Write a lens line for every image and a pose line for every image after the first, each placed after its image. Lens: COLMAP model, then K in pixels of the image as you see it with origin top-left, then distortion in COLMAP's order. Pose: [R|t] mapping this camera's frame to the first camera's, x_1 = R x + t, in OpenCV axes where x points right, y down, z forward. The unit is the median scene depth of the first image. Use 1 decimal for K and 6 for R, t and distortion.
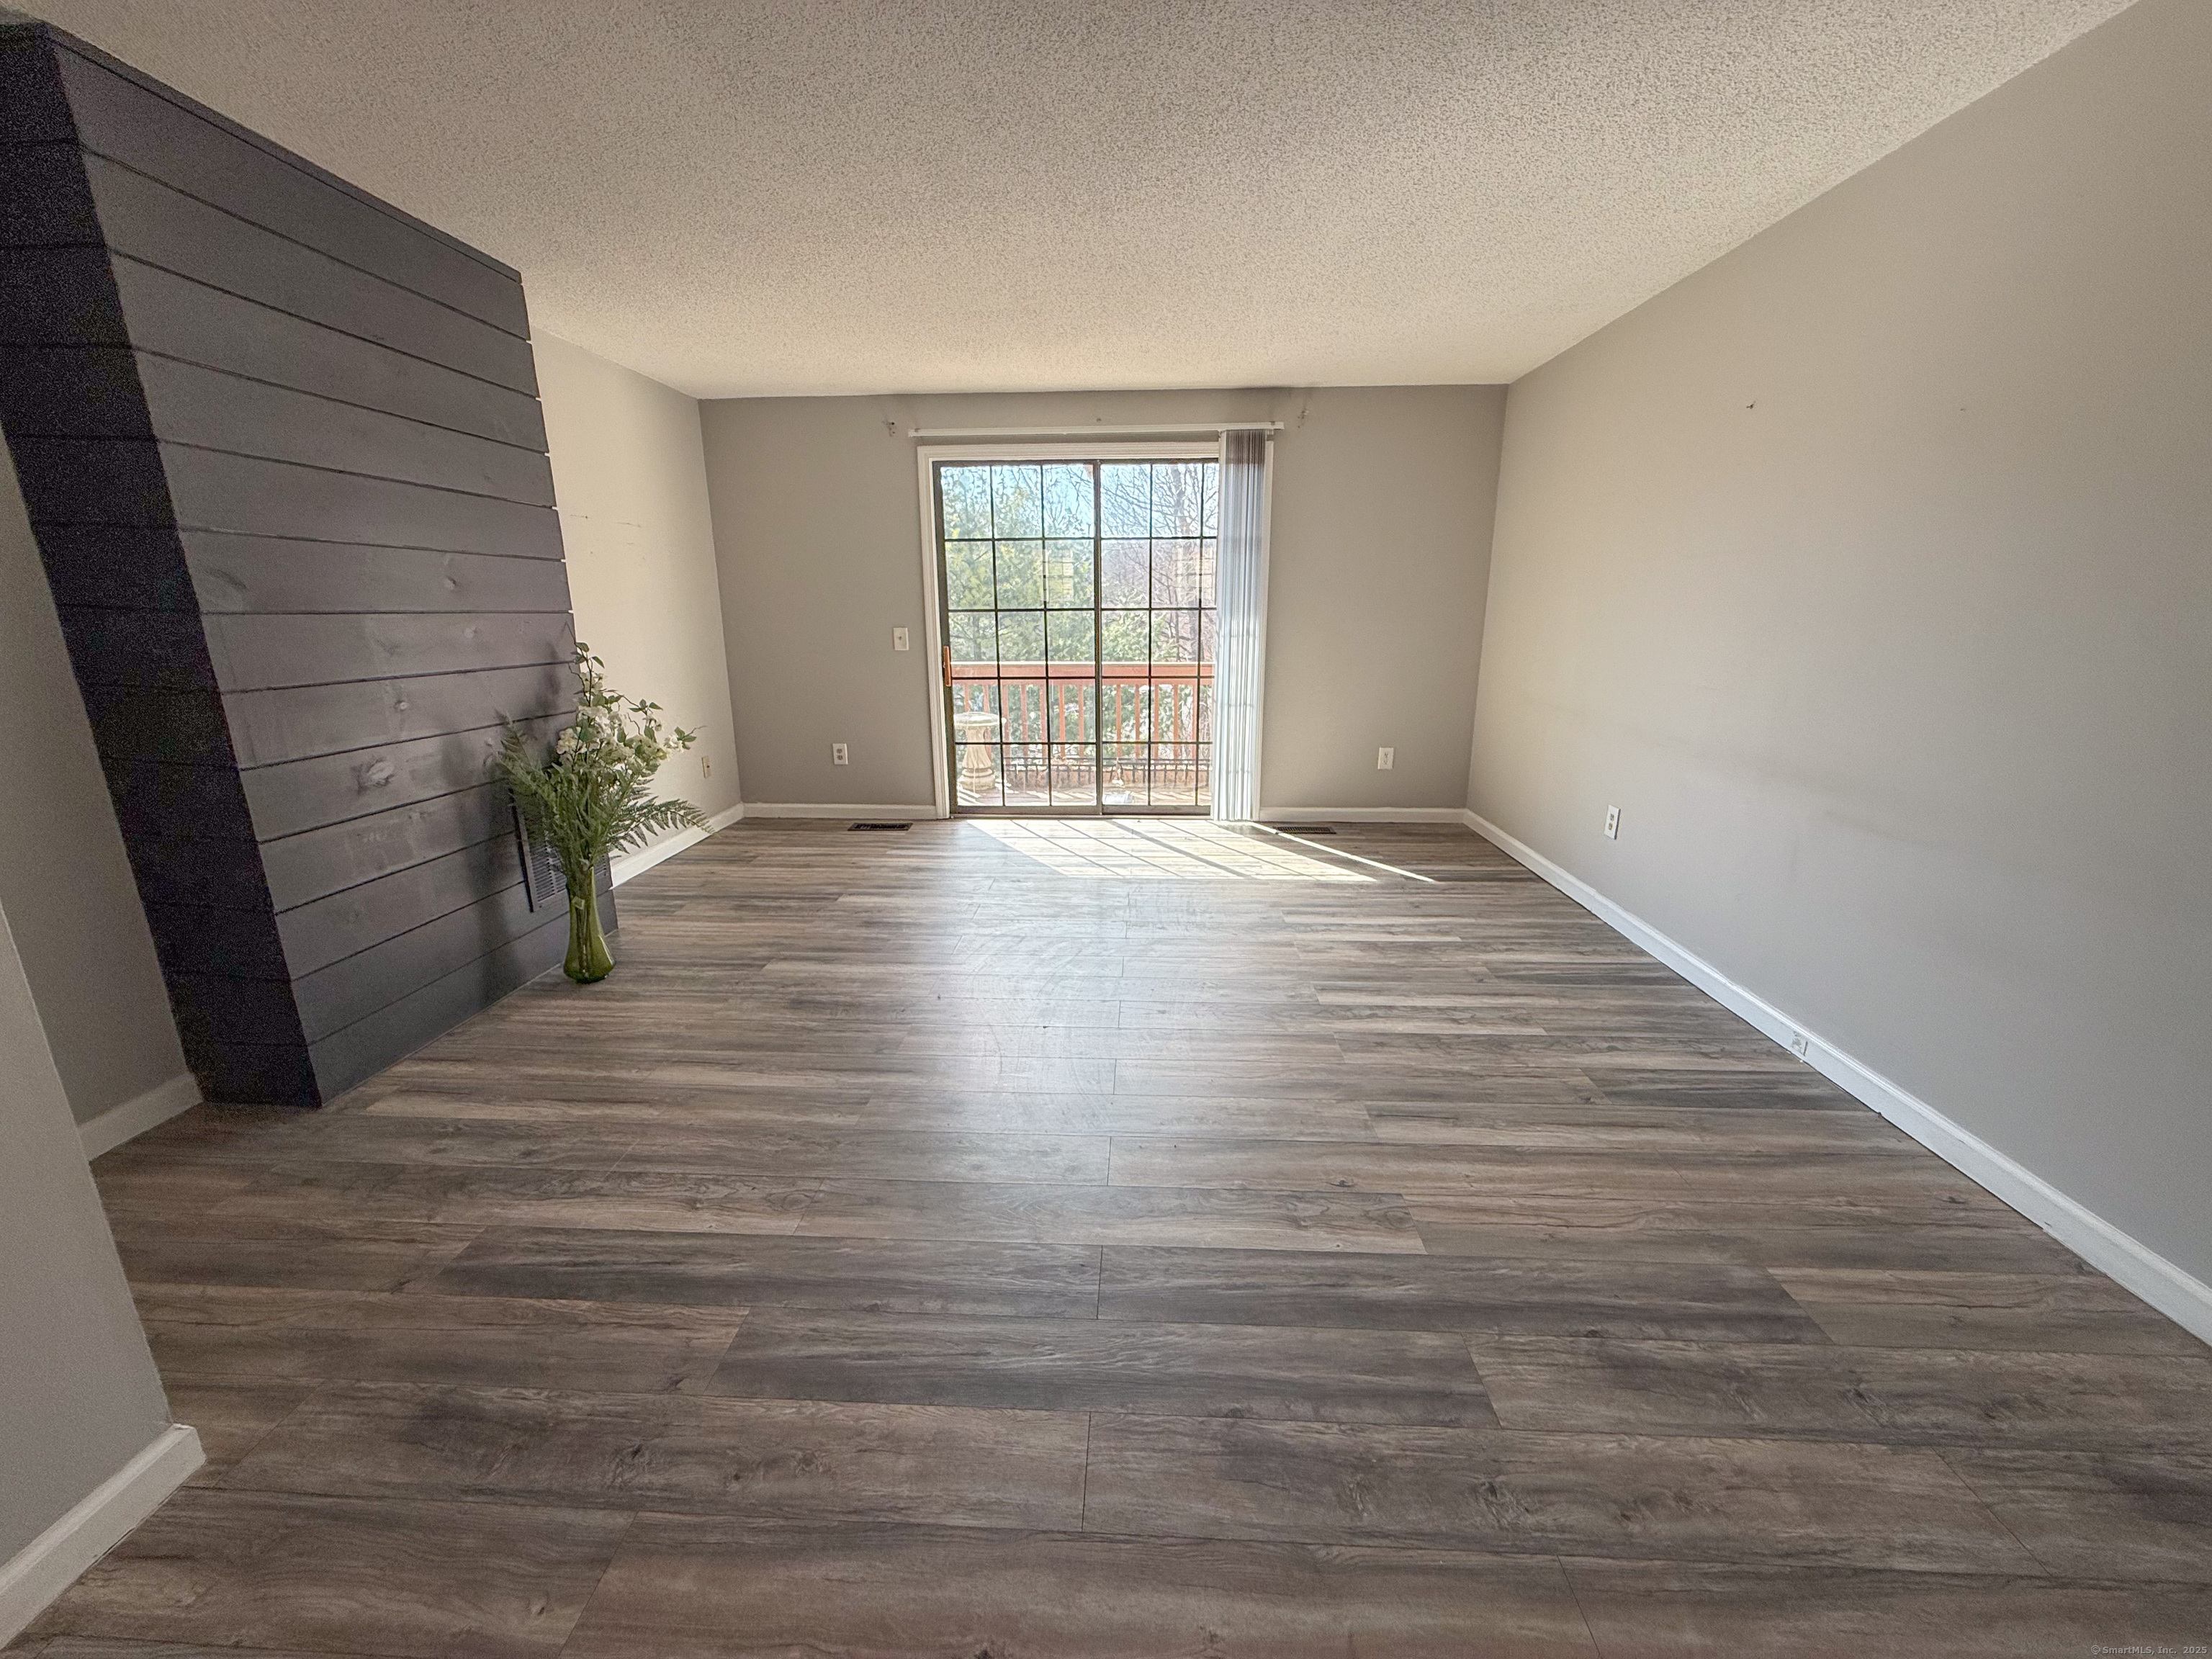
lens RADIAL K [[876.5, 0, 1100.7], [0, 876.5, 826.2], [0, 0, 1]] dist [0.000852, -0.000325]
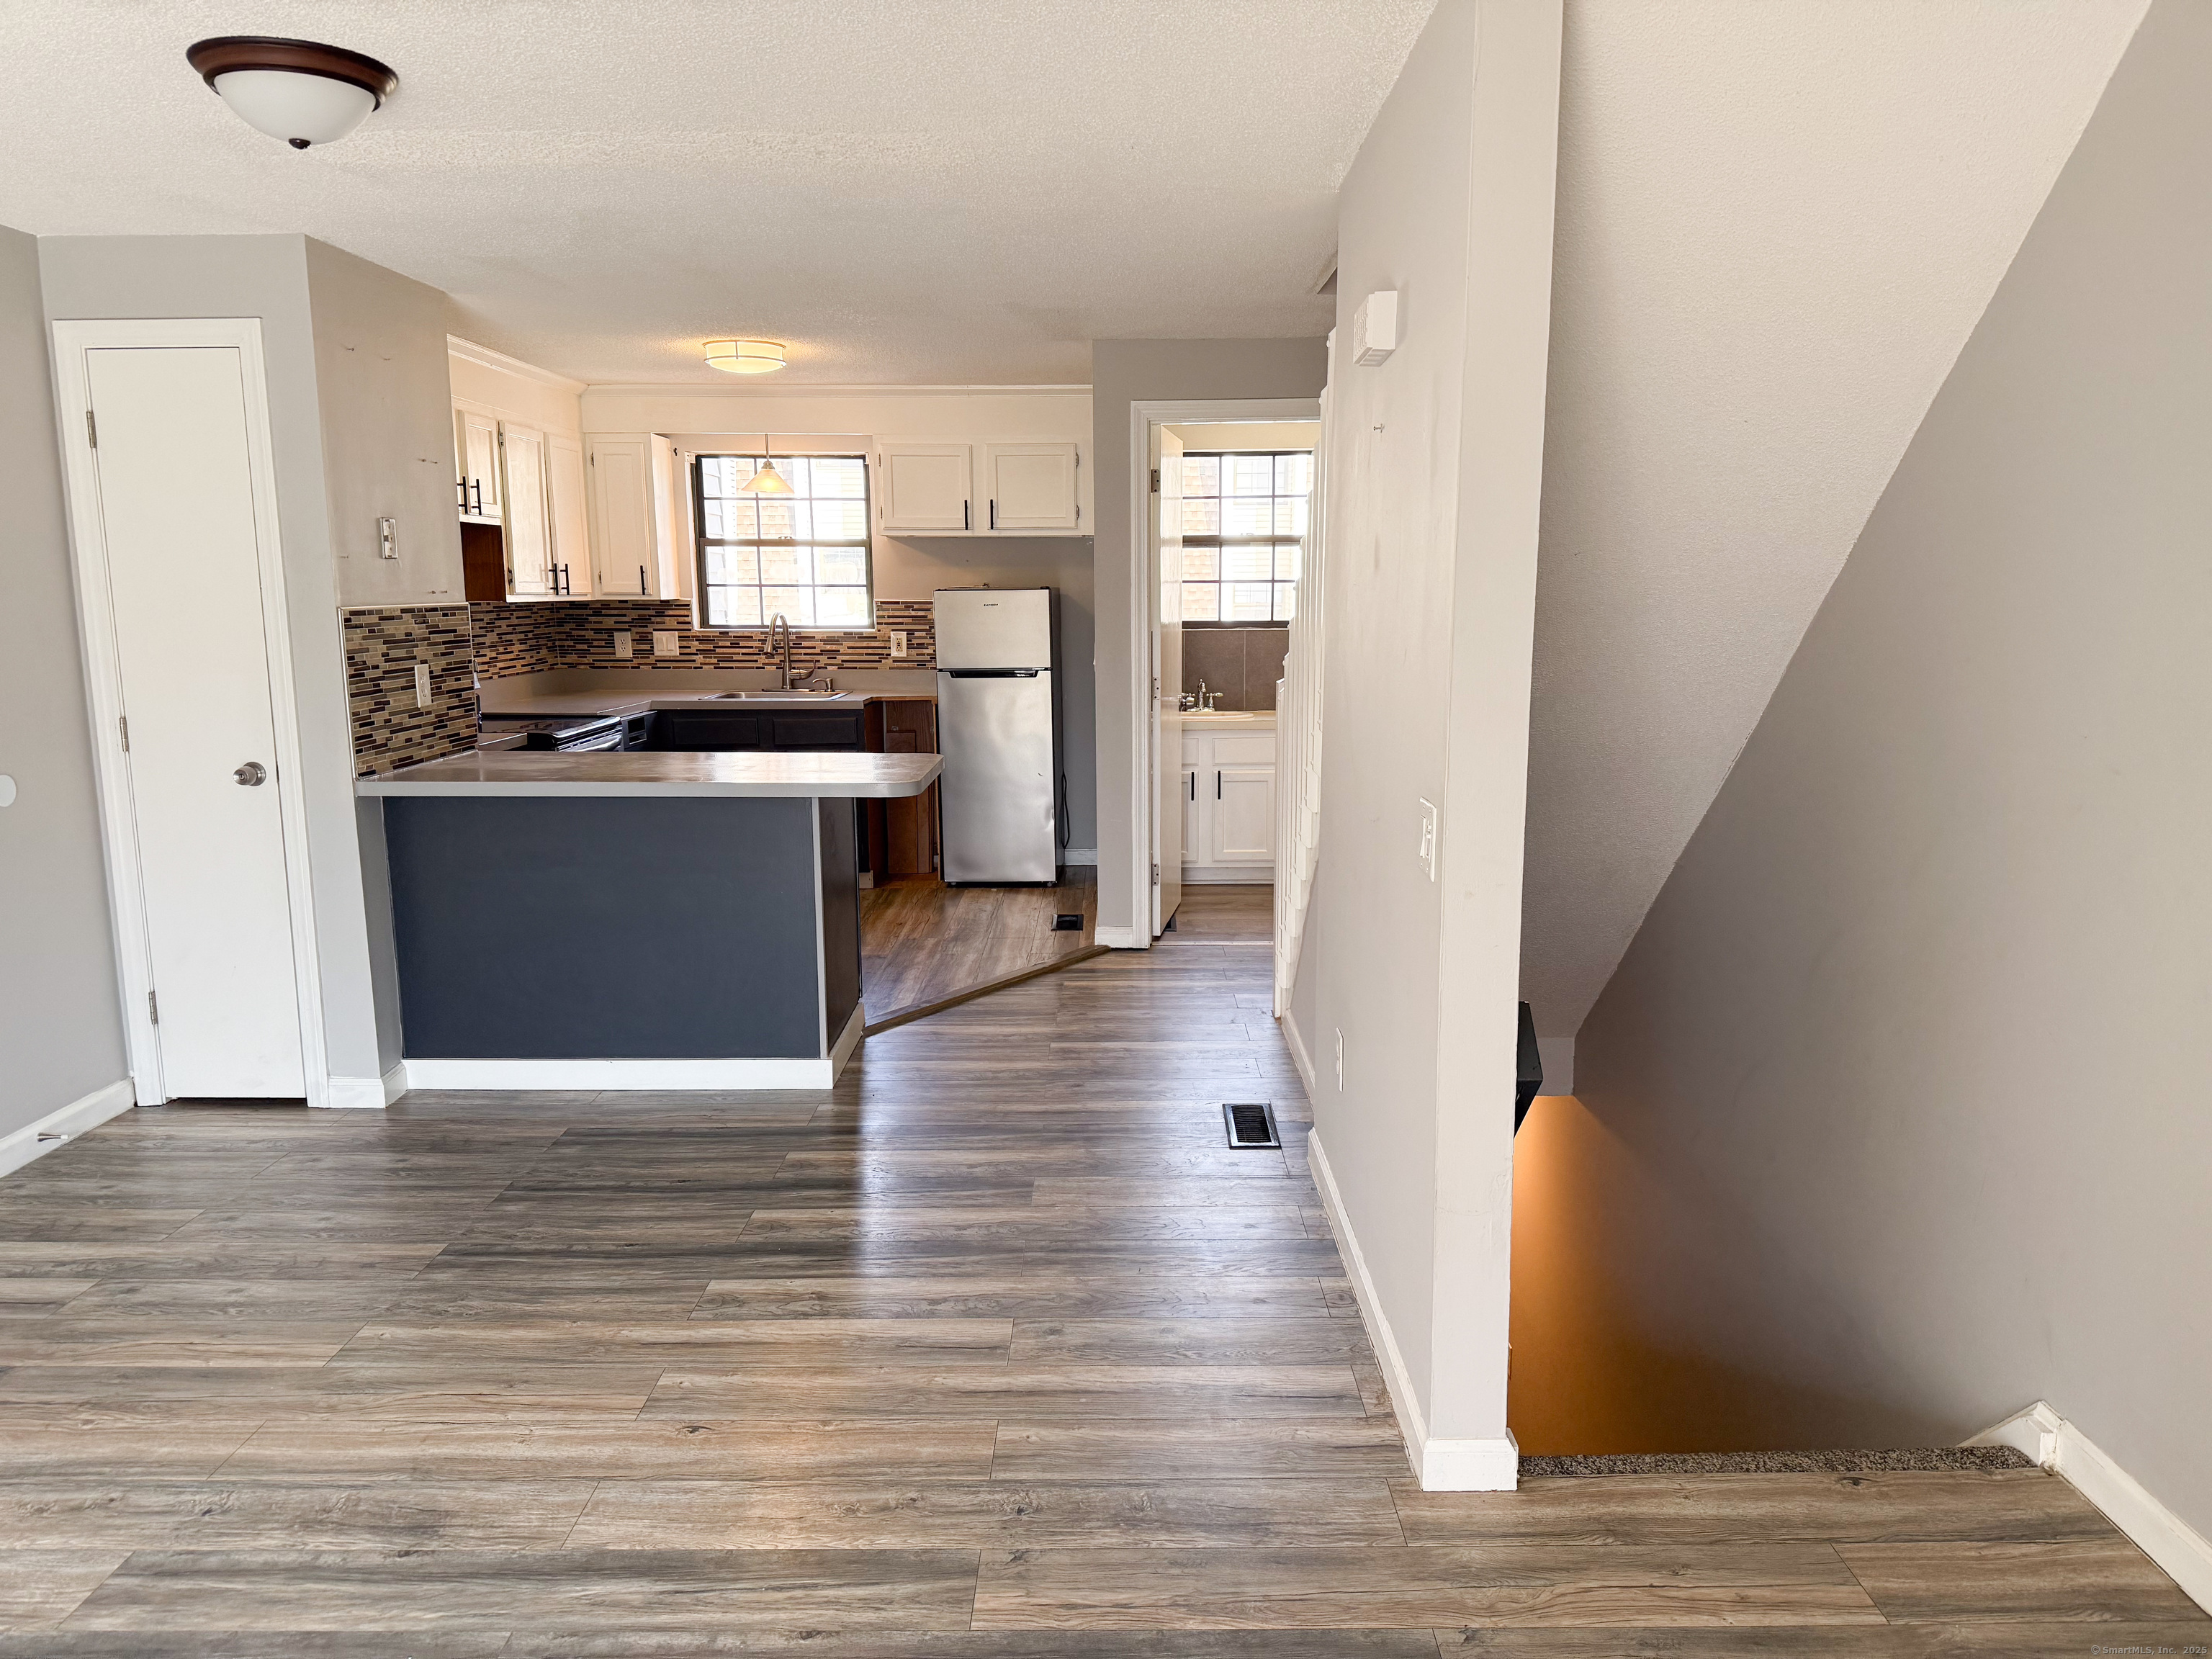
lens RADIAL K [[1556.2, 0, 1125.8], [0, 1556.2, 836.1], [0, 0, 1]] dist [0.073776, -0.092095]
pose [[-0.998331, 0.015941, -0.055514, -0.229467], [-0.007093, 0.920045, 0.391749, -0.303816], [0.057320, 0.391488, -0.918396, 0.977369]]
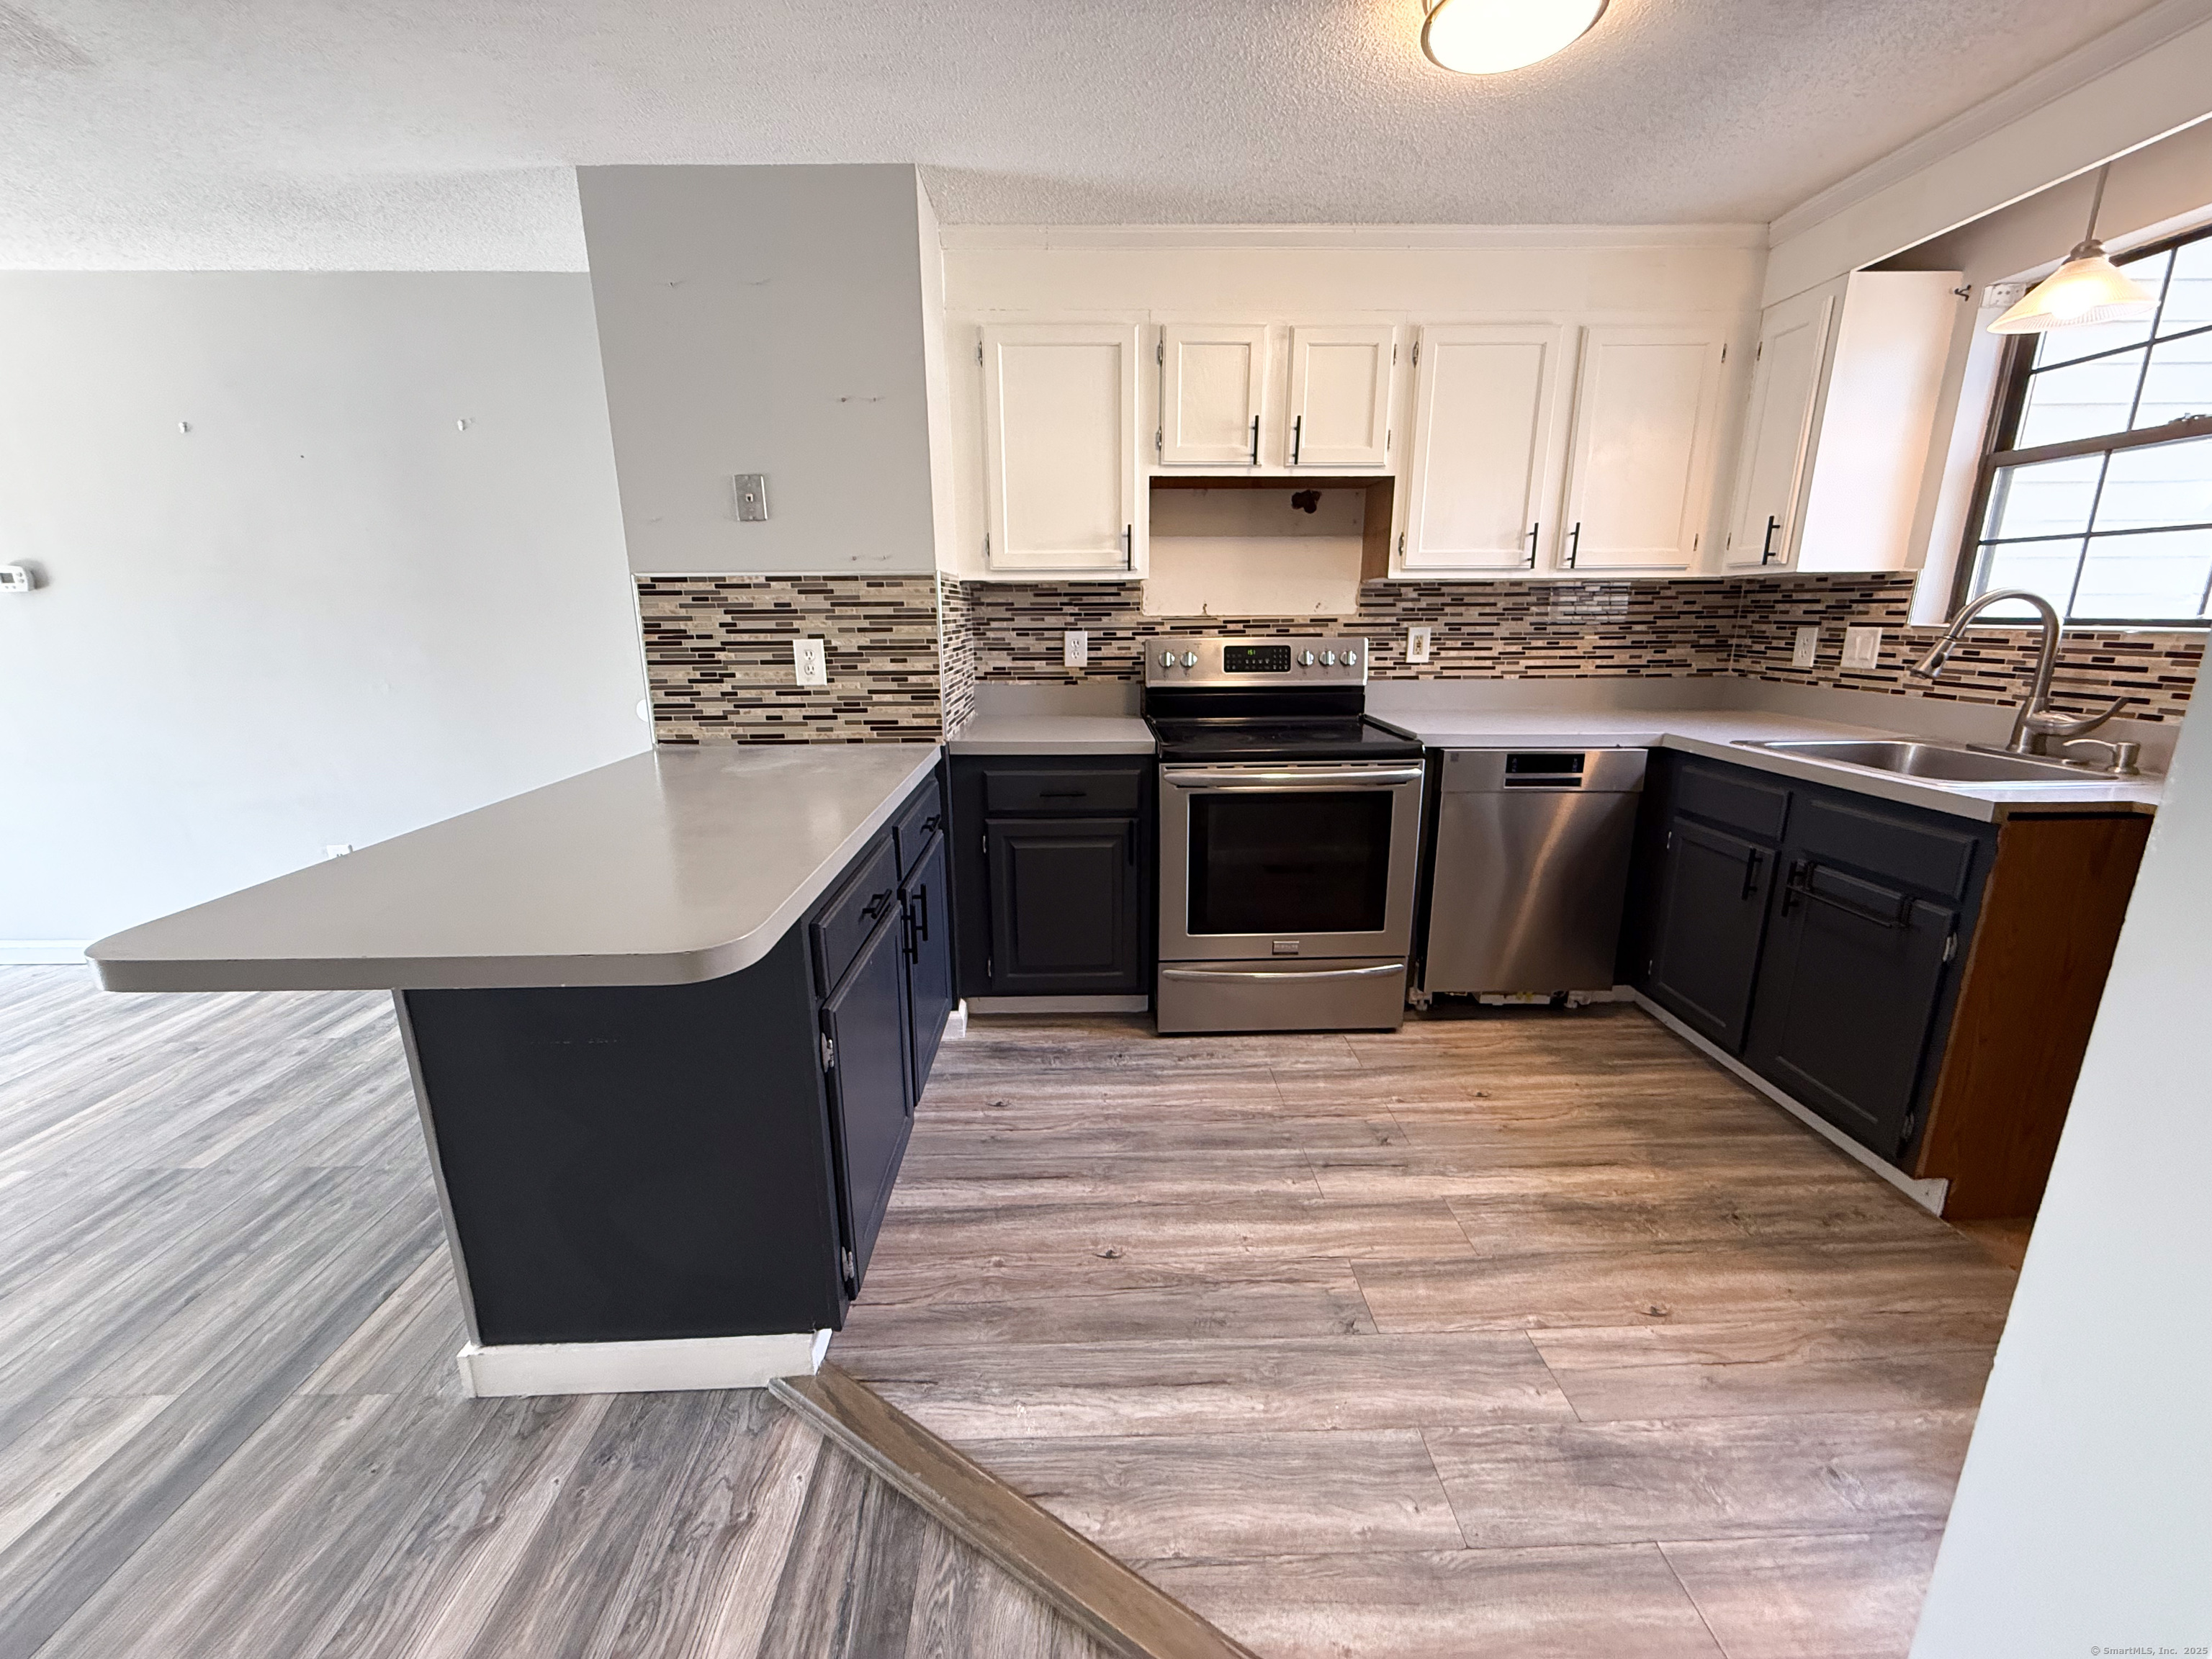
lens RADIAL K [[876.5, 0, 1100.2], [0, 876.5, 828.7], [0, 0, 1]] dist [0.000852, -0.000325]
pose [[-0.073940, -0.238480, 0.968329, -0.434586], [0.245619, 0.936721, 0.249451, 0.138316], [-0.966542, 0.256284, -0.010686, -0.603437]]
